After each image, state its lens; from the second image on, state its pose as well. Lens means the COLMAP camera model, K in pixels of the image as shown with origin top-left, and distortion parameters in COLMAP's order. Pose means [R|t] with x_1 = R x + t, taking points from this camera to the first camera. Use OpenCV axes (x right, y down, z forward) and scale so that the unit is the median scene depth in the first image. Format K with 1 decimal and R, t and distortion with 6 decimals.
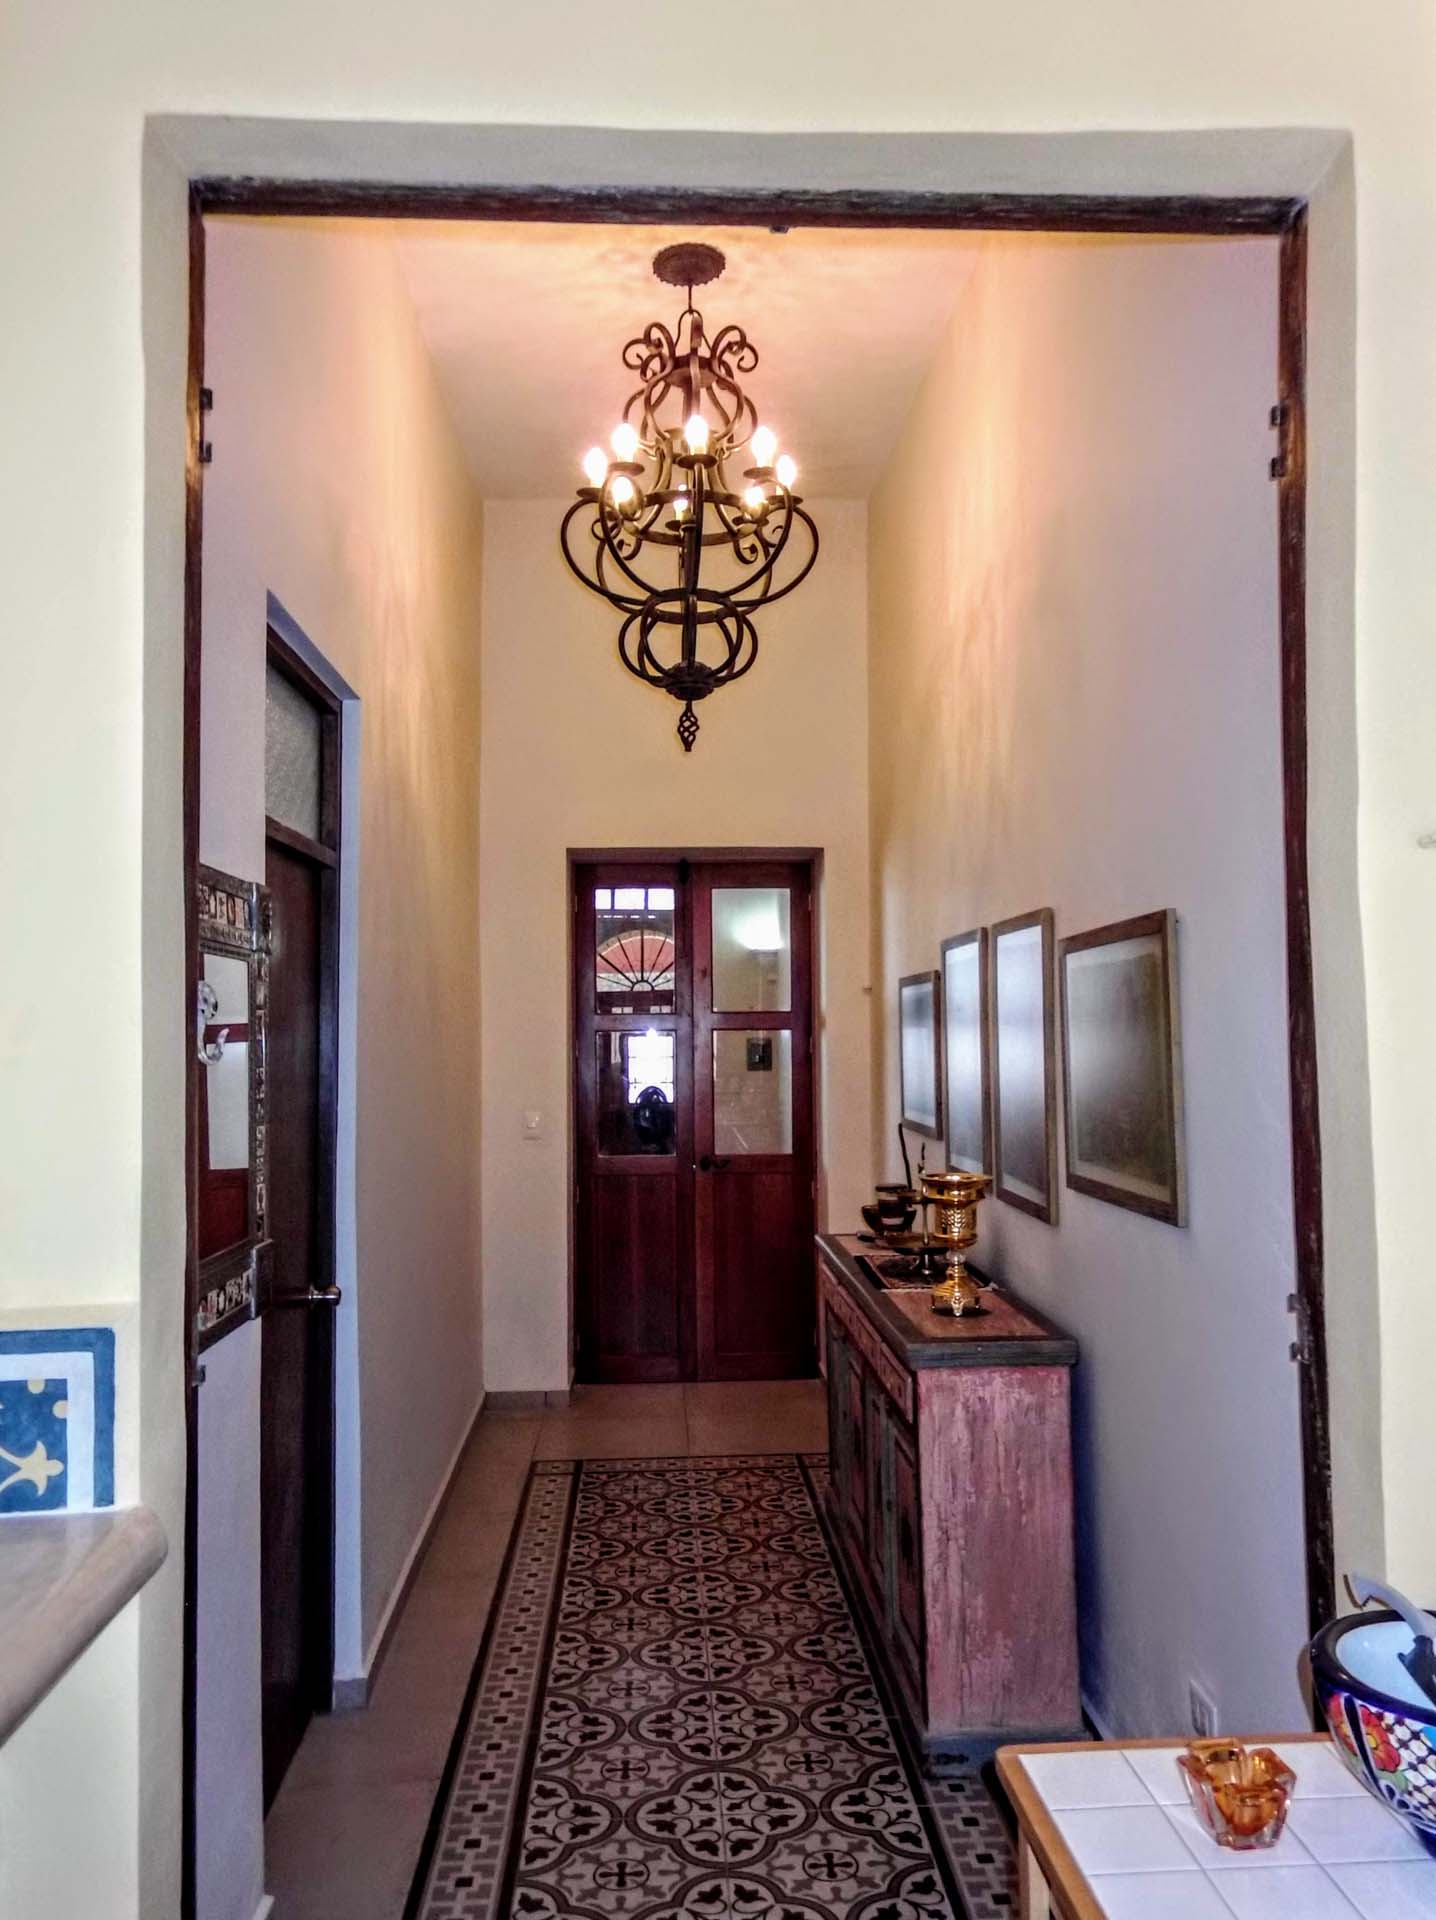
lens RADIAL K [[1504.7, 0, 718.0], [0, 1504.7, 960.0], [0, 0, 1]] dist [0.042514, -0.000331]
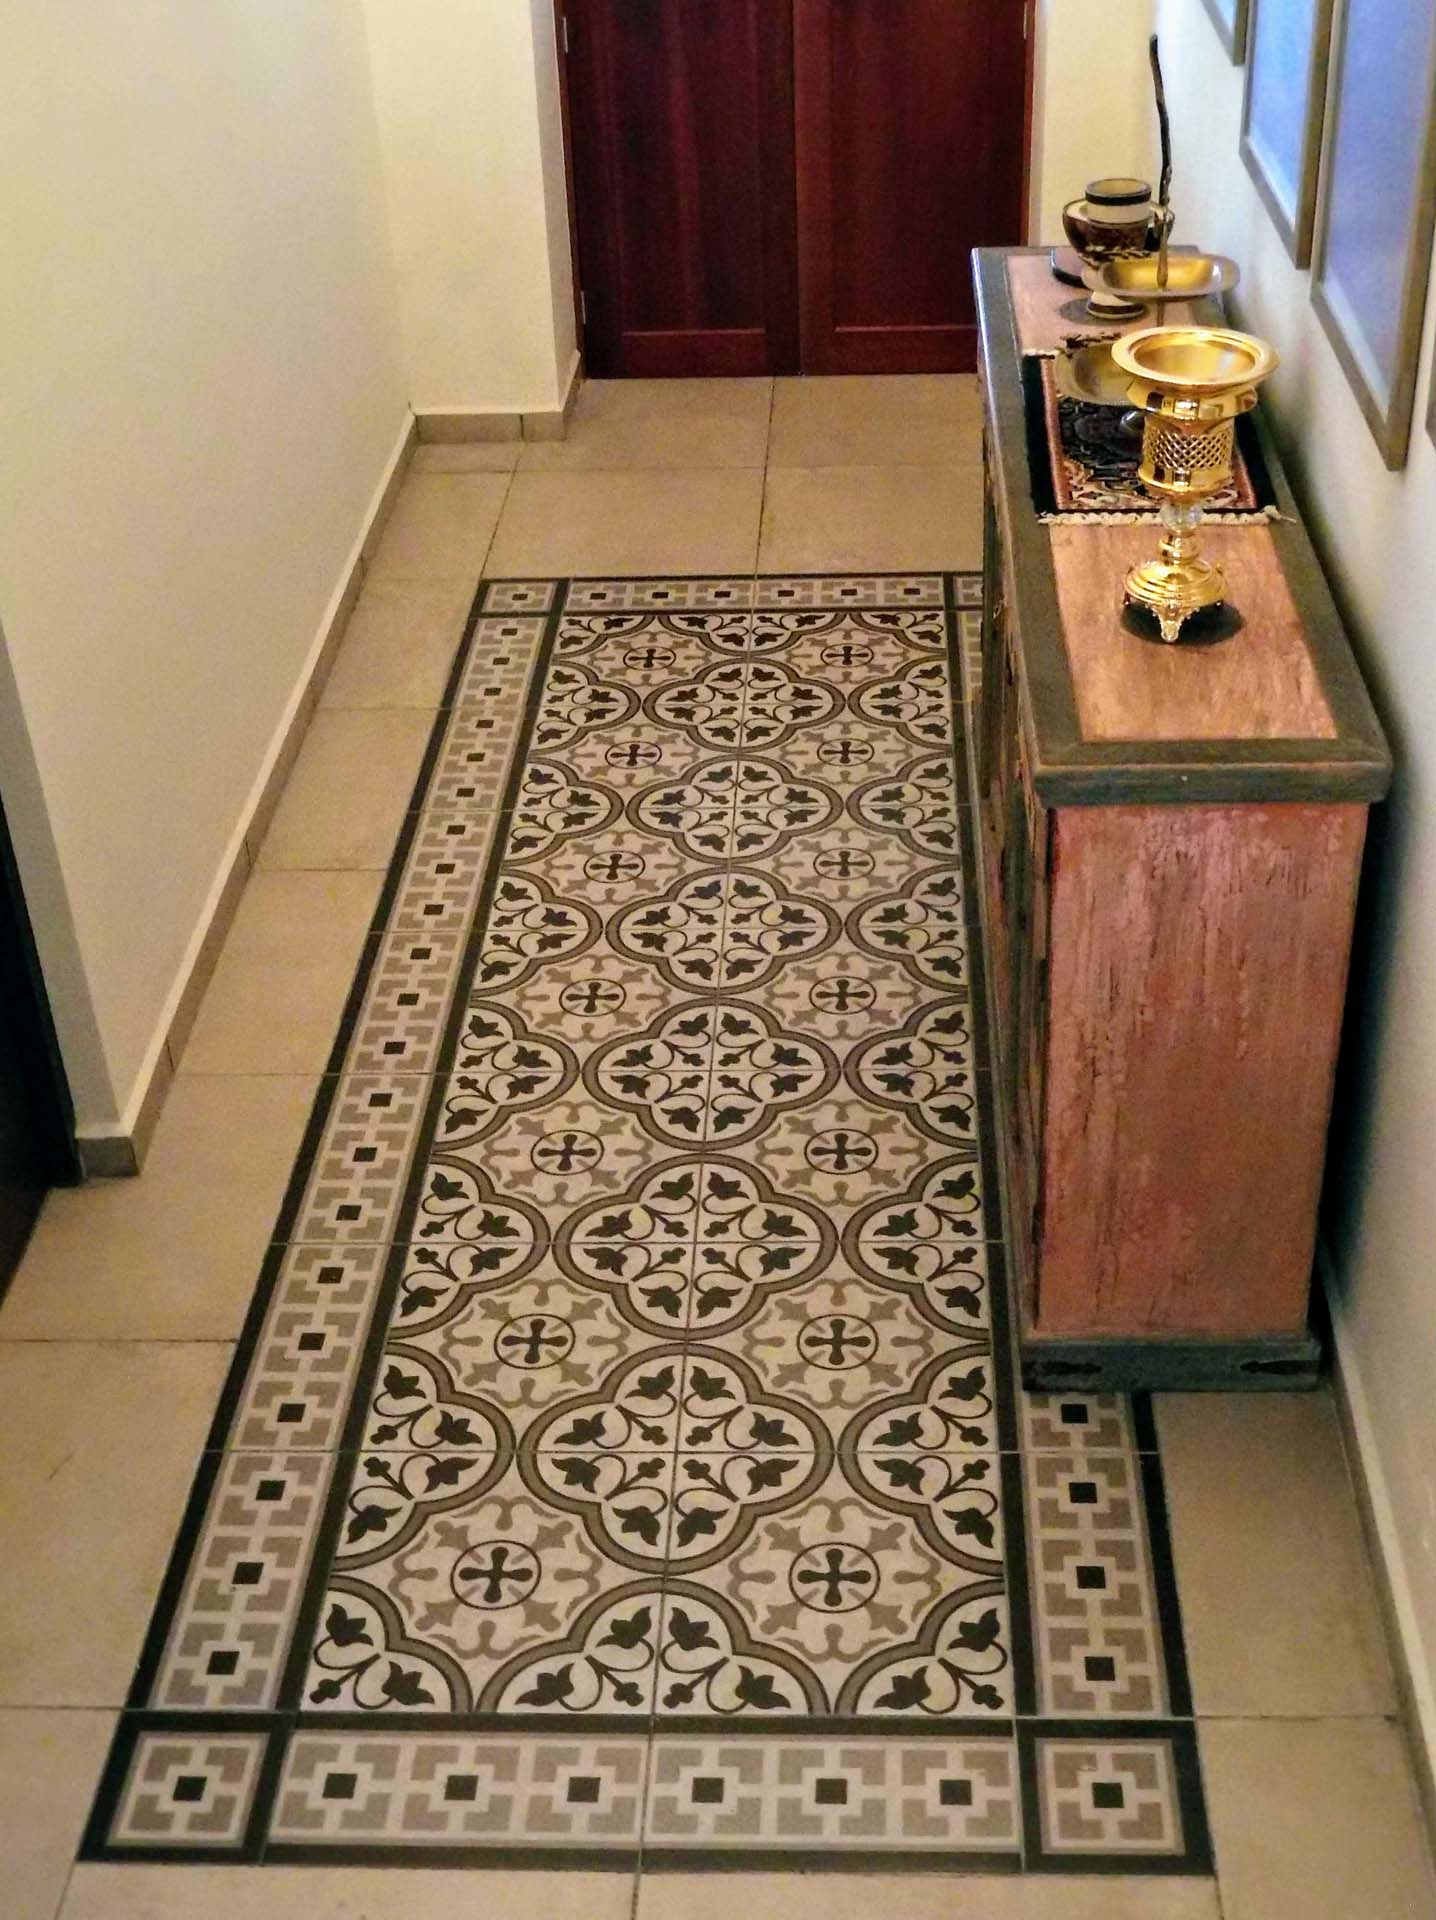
lens RADIAL K [[2436.0, 0, 718.0], [0, 2436.0, 960.0], [0, 0, 1]] dist [0.002340, 0.006456]
pose [[0.995434, 0.032787, -0.089648, 0.094414], [0.026175, 0.809403, 0.586670, -0.160548], [0.091797, -0.586338, 0.804849, 0.313857]]
